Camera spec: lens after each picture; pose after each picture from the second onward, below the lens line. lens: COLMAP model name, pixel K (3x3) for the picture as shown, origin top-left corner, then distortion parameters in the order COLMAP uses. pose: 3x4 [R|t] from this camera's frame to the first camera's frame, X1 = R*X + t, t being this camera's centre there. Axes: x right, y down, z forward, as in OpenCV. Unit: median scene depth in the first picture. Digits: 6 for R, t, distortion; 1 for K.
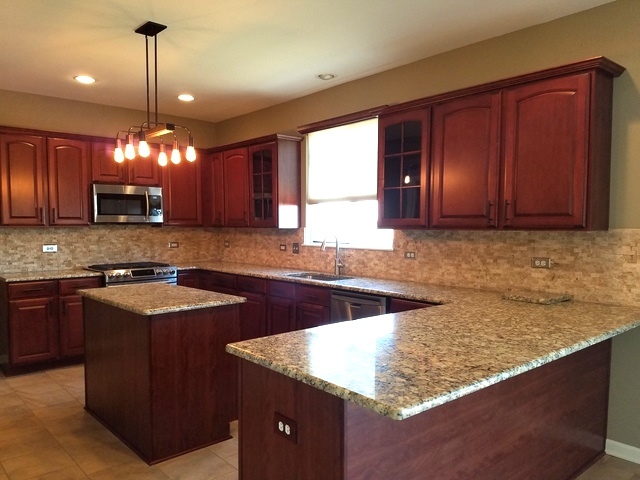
lens RADIAL K [[486.9, 0, 319.6], [0, 486.9, 241.8], [0, 0, 1]] dist [0.002243, -0.009419]
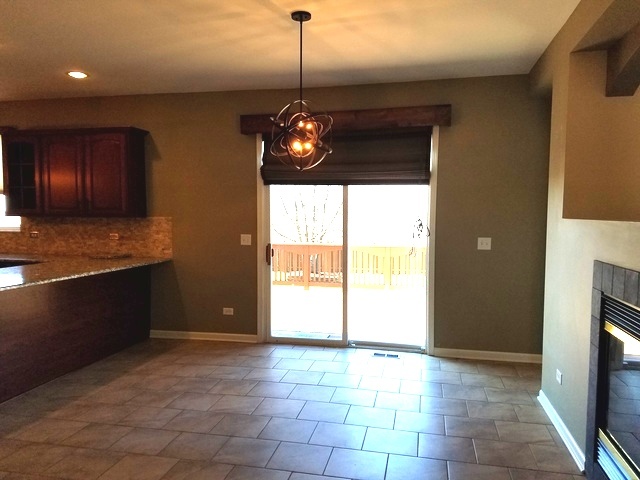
lens RADIAL K [[486.9, 0, 332.1], [0, 486.9, 254.3], [0, 0, 1]] dist [0.002243, -0.009419]
pose [[0.795140, -0.043526, 0.604863, 0.023140], [0.012641, 0.998394, 0.055227, 0.019248], [-0.606295, -0.036267, 0.794413, -0.760507]]
